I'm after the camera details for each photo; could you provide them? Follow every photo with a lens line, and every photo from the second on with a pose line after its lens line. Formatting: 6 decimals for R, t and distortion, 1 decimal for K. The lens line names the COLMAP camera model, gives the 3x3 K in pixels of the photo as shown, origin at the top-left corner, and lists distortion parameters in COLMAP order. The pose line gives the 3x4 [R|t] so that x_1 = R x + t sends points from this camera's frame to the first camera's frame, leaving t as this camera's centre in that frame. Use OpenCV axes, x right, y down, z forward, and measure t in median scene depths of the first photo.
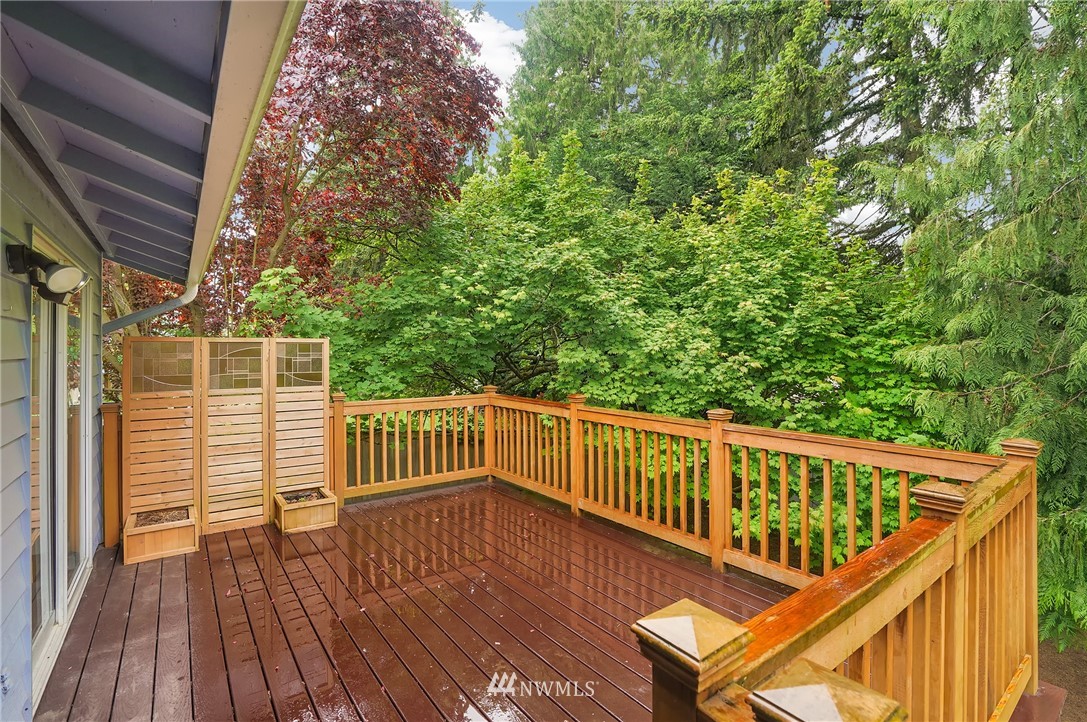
lens RADIAL K [[503.0, 0, 546.6], [0, 503.0, 359.4], [0, 0, 1]] dist [-0.001391, 0.001153]
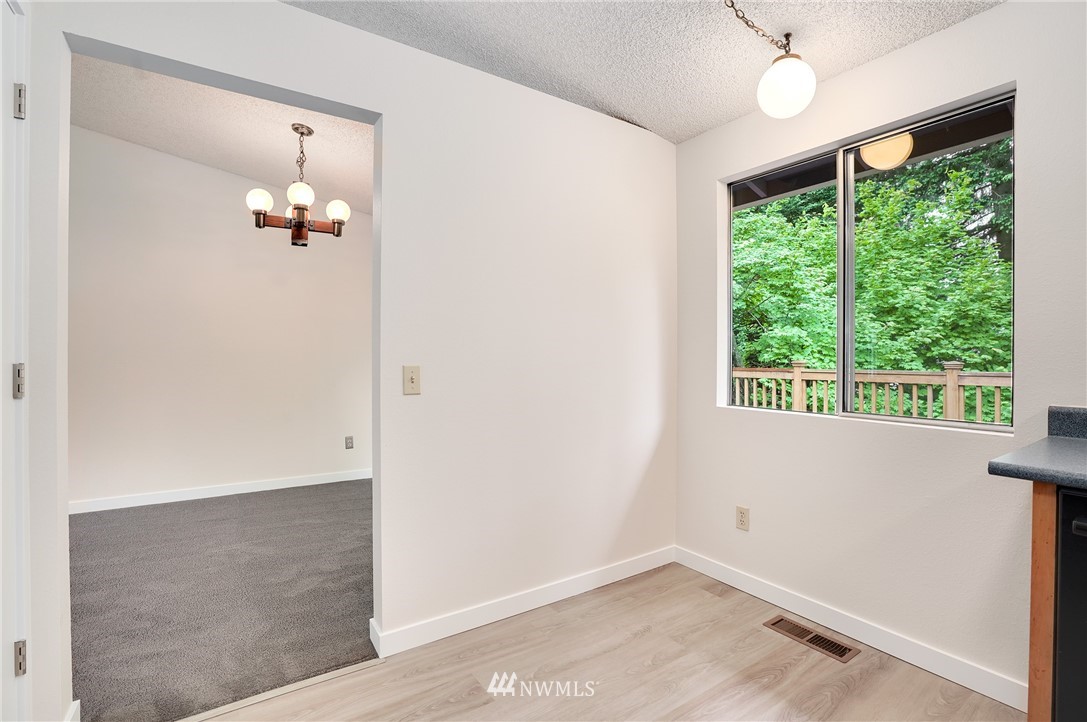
lens RADIAL K [[509.0, 0, 542.2], [0, 509.0, 359.0], [0, 0, 1]] dist [-0.037655, 0.010075]
pose [[0.999096, 0.003481, -0.042361, -0.461993], [-0.003876, 0.999950, -0.009239, 0.069073], [0.042326, 0.009395, 0.999060, -0.266061]]
